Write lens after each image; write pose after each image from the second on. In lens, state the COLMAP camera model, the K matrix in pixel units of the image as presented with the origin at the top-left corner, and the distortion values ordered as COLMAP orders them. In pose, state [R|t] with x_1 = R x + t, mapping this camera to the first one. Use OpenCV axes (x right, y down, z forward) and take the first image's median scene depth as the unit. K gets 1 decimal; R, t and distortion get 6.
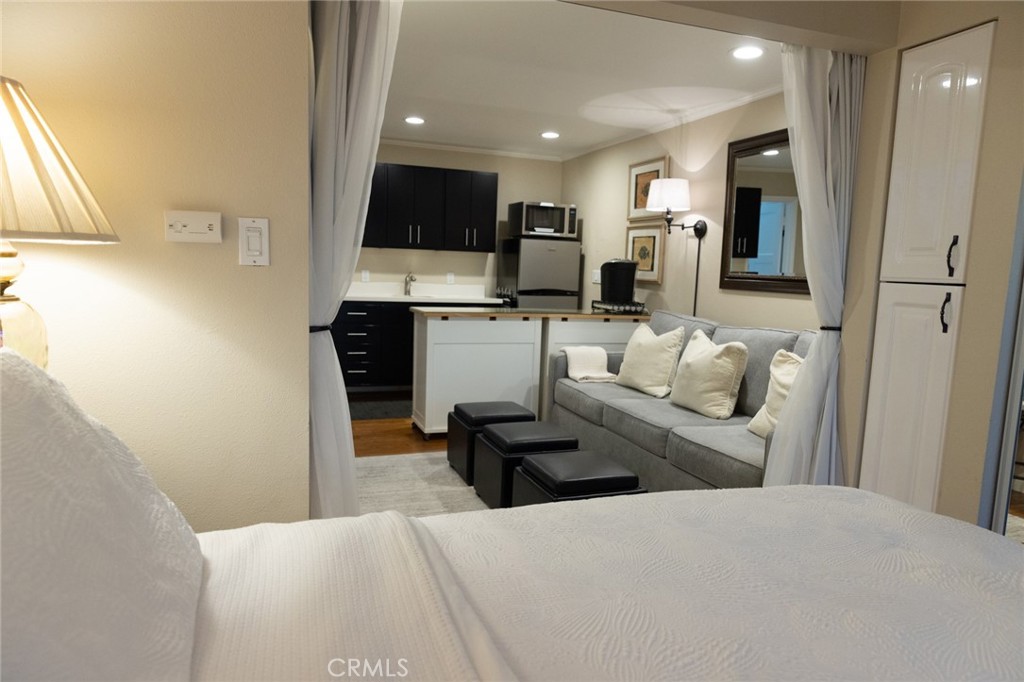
lens RADIAL K [[650.5, 0, 525.4], [0, 650.5, 340.5], [0, 0, 1]] dist [0.013088, -0.004127]
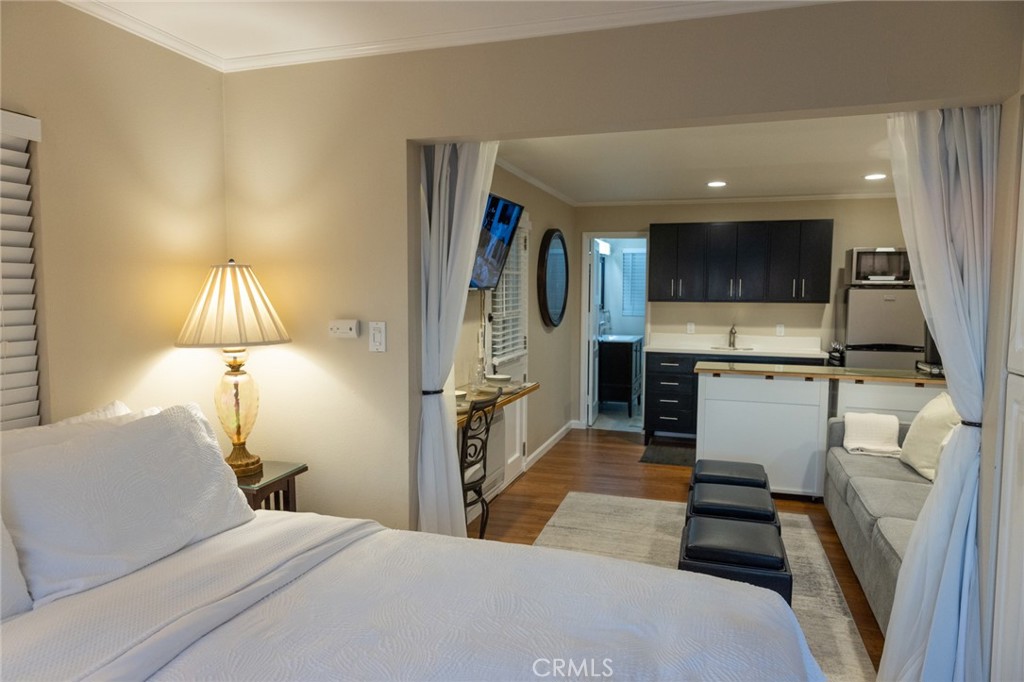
lens RADIAL K [[650.5, 0, 525.4], [0, 650.5, 340.5], [0, 0, 1]] dist [0.013088, -0.004127]
pose [[0.794661, 0.015098, -0.606865, 0.244319], [-0.050562, 0.997863, -0.041383, -0.028774], [0.604944, 0.063570, 0.793727, -0.006304]]
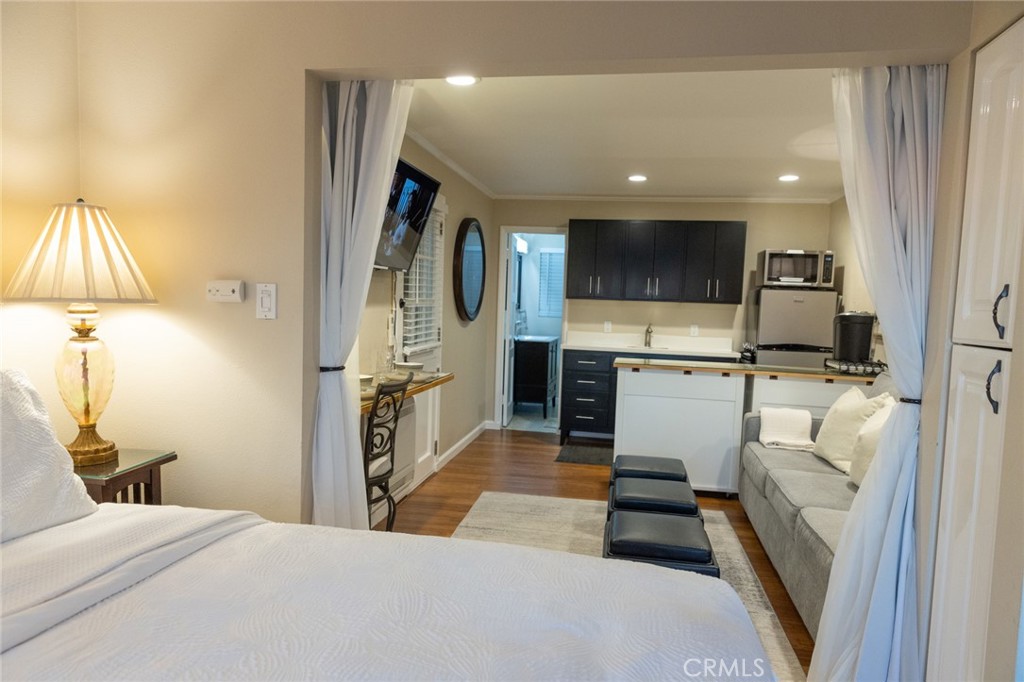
lens RADIAL K [[650.5, 0, 525.4], [0, 650.5, 340.5], [0, 0, 1]] dist [0.013088, -0.004127]
pose [[0.867832, 0.022846, -0.496333, 0.213126], [-0.061267, 0.996239, -0.061269, -0.006588], [0.493066, 0.083581, 0.865968, 0.034325]]
